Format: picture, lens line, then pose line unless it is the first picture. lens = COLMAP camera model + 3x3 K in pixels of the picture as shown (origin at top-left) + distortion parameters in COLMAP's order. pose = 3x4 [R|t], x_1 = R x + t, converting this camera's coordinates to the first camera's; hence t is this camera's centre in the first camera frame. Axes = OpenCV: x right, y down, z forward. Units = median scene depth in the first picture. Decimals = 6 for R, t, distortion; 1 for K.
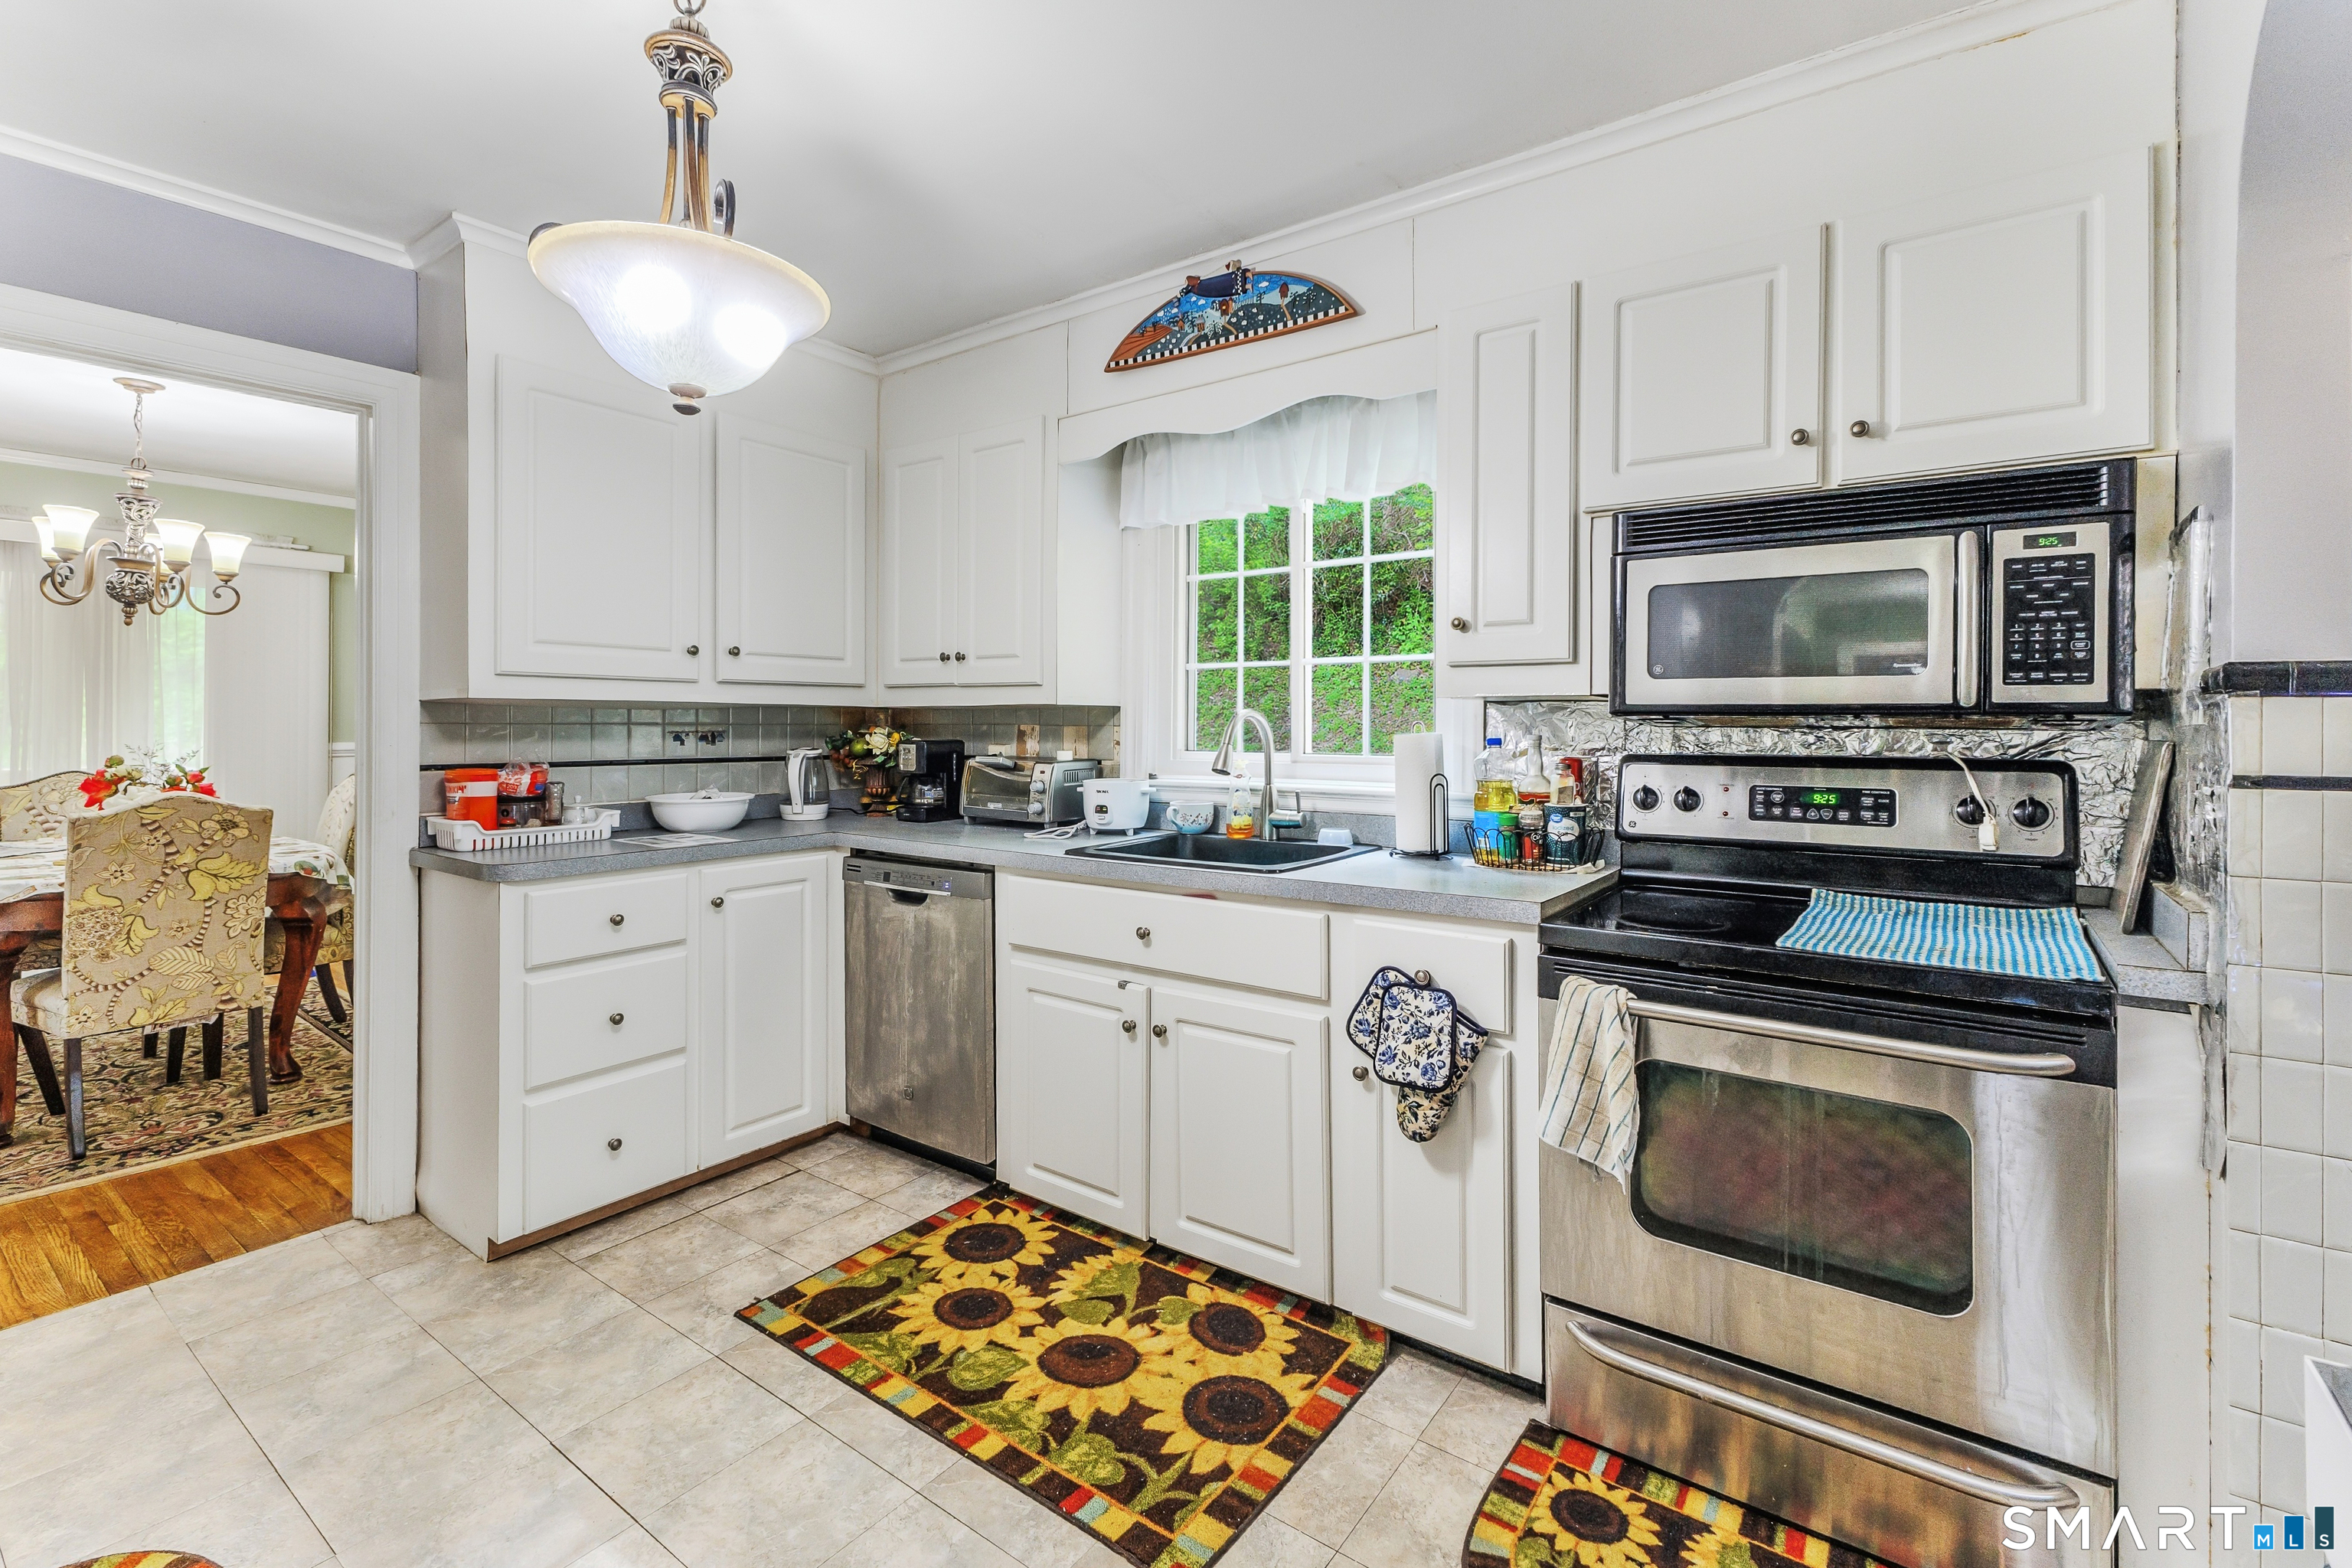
lens RADIAL K [[1060.1, 0, 1171.9], [0, 1060.1, 723.1], [0, 0, 1]] dist [0.002007, 0.000331]
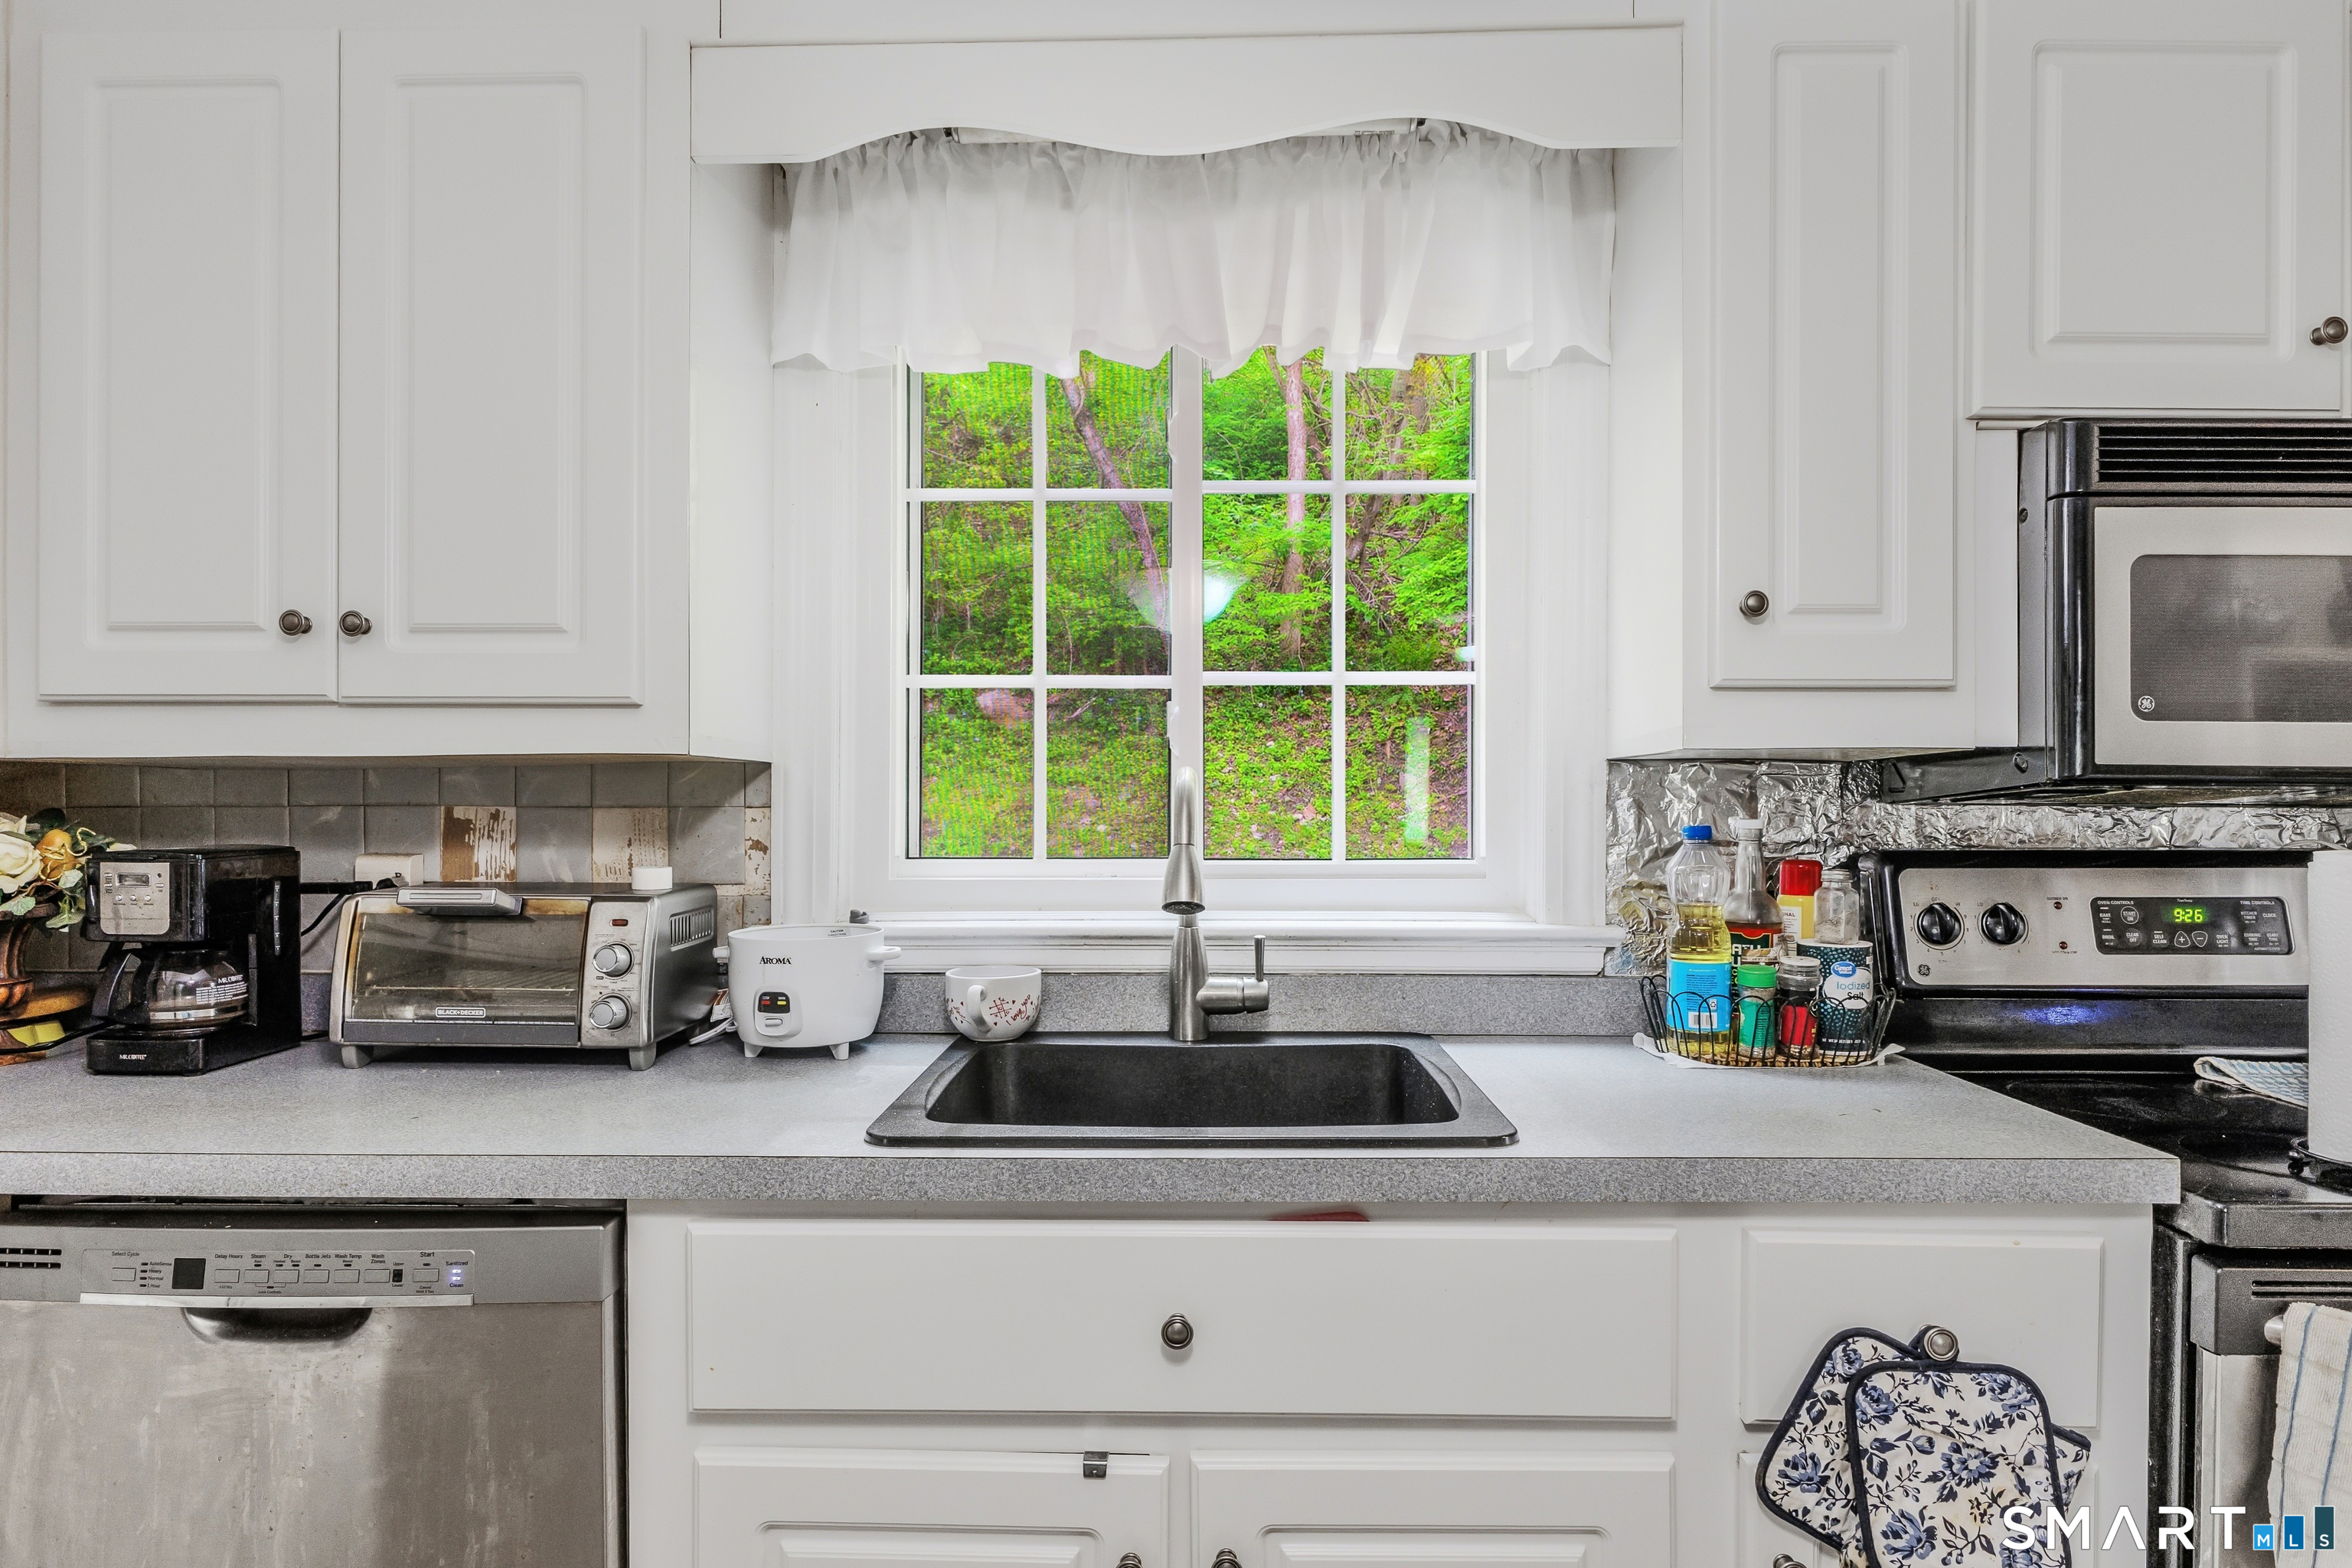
lens RADIAL K [[1369.0, 0, 1175.7], [0, 1369.0, 796.0], [0, 0, 1]] dist [0.014856, -0.000746]
pose [[0.815609, -0.002110, 0.578600, -0.266669], [0.001981, 0.999998, 0.000853, -0.002243], [-0.578600, 0.000450, 0.815611, 0.477077]]
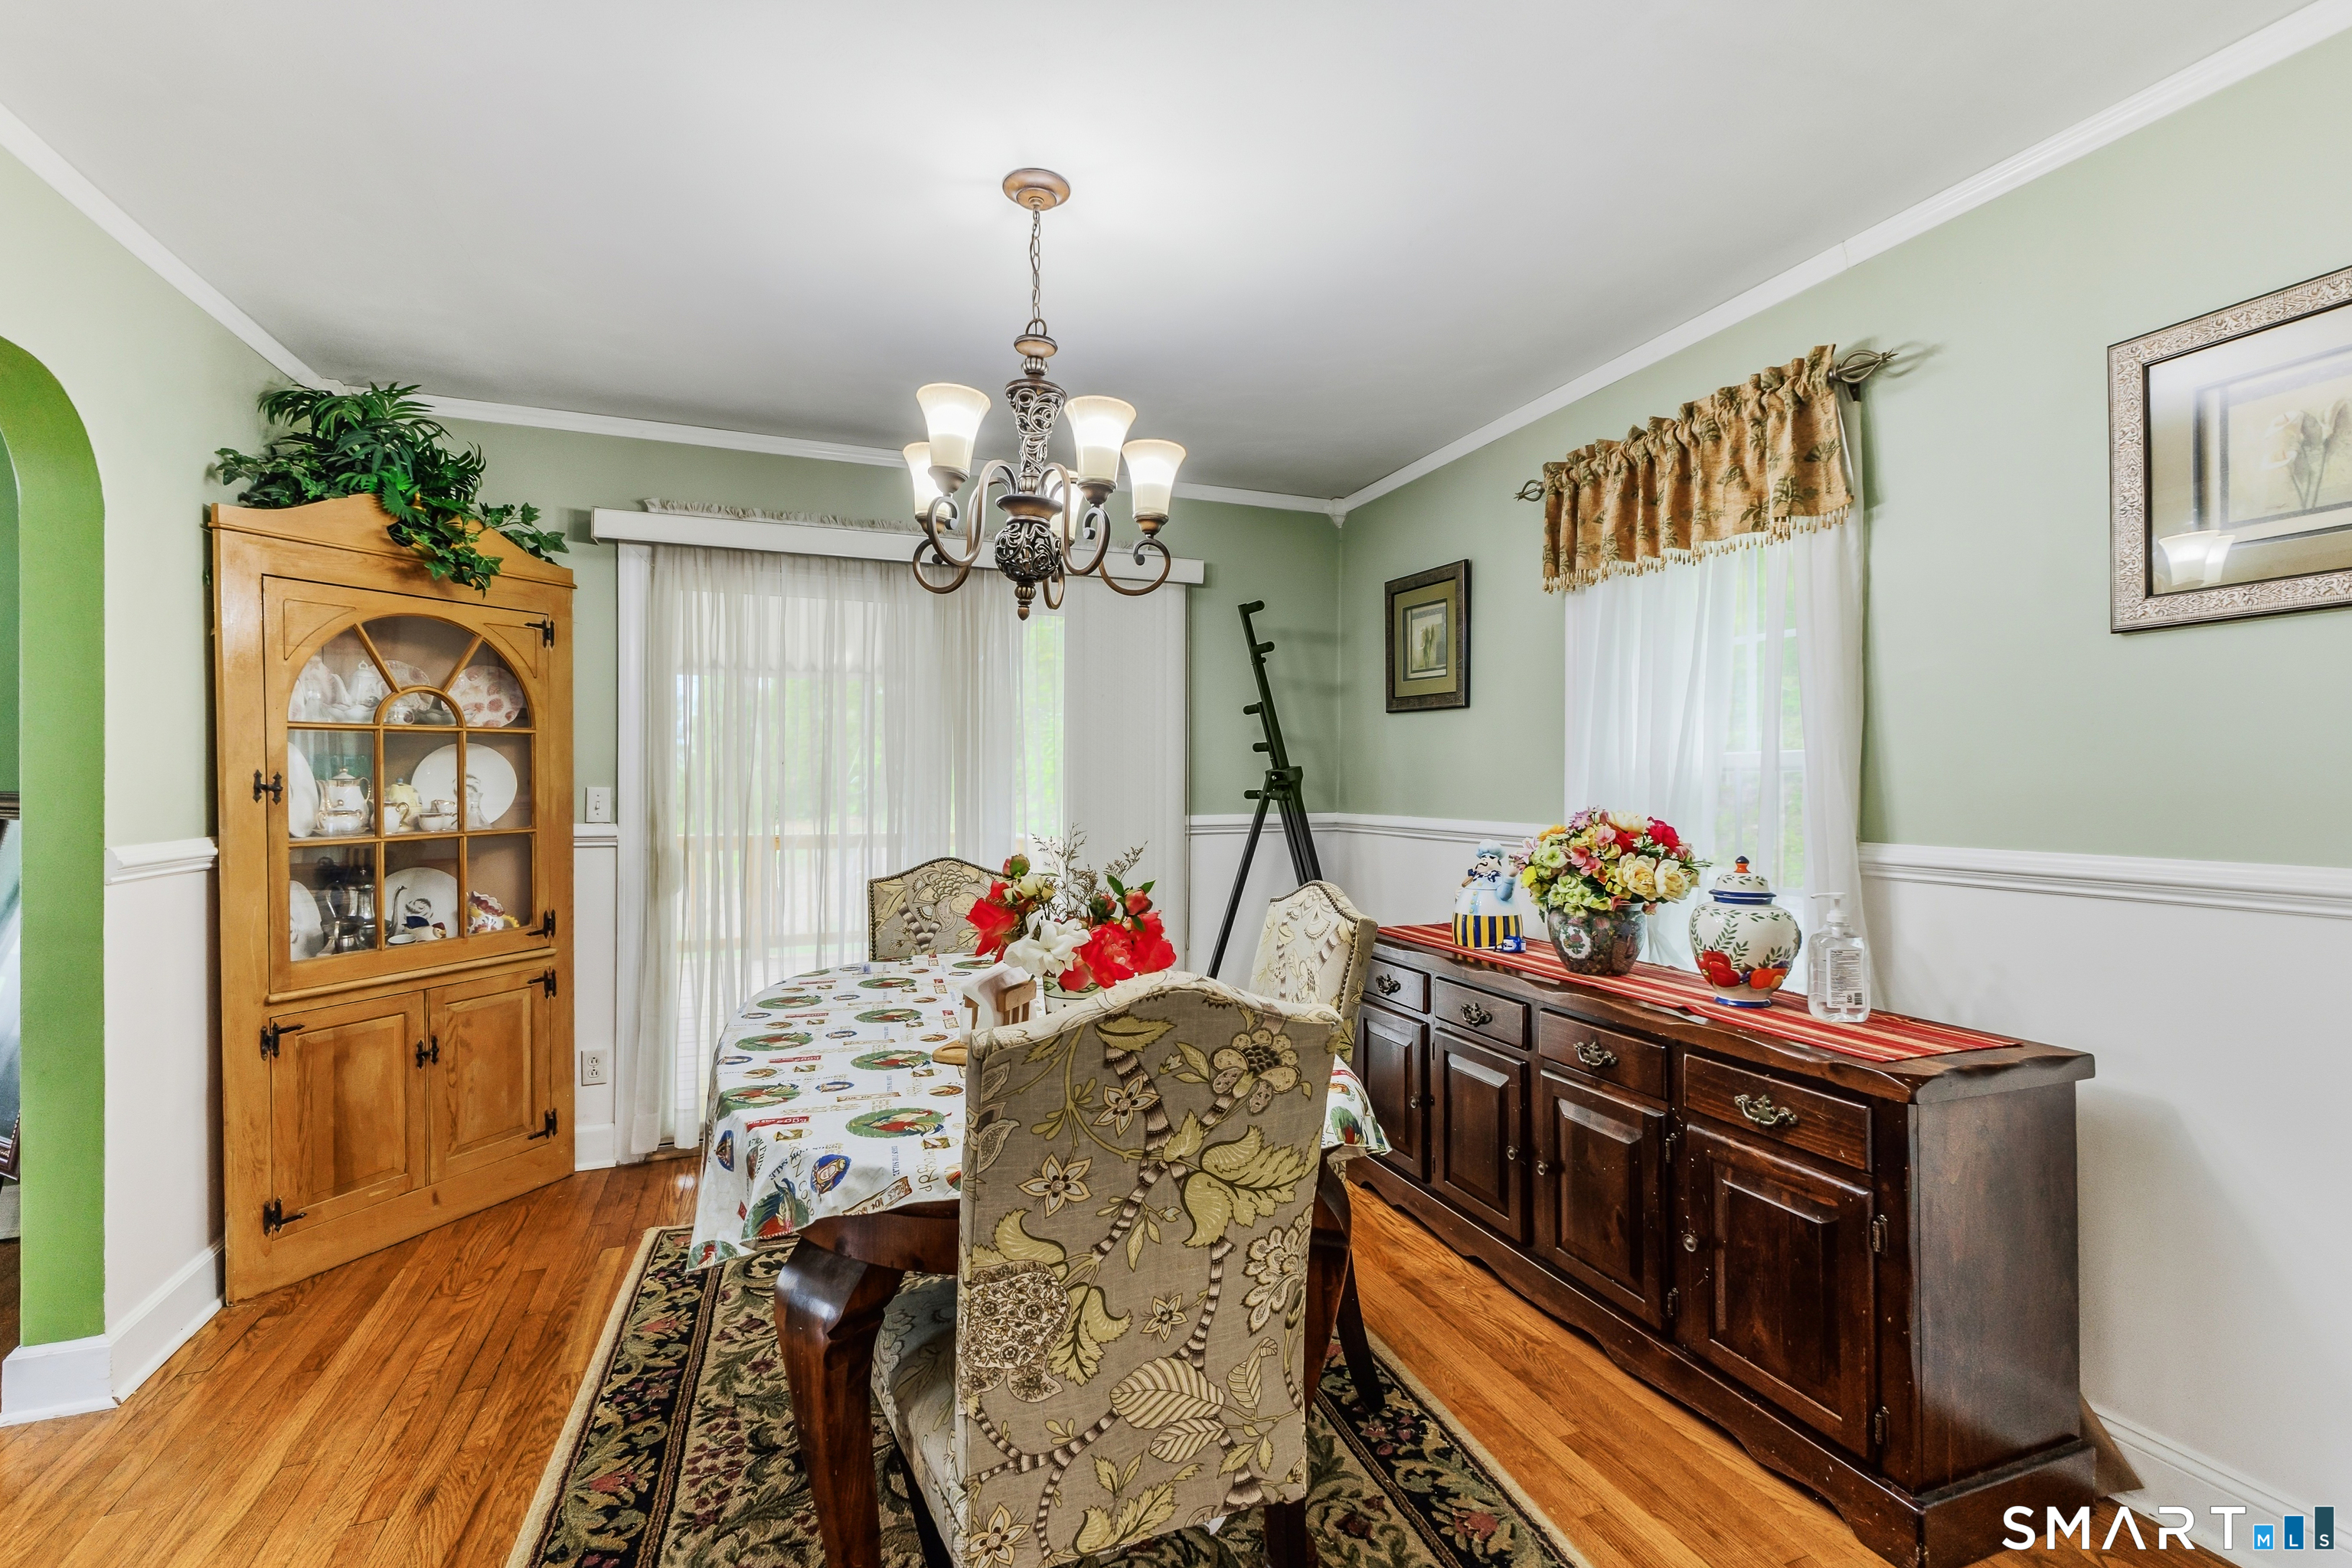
lens RADIAL K [[1034.2, 0, 1176.0], [0, 1034.2, 784.0], [0, 0, 1]] dist [0.008300, 0.000072]
pose [[0.844194, -0.002819, -0.536030, -0.783695], [0.002289, 0.999996, -0.001654, -0.003813], [0.536033, 0.000169, 0.844197, 0.732528]]
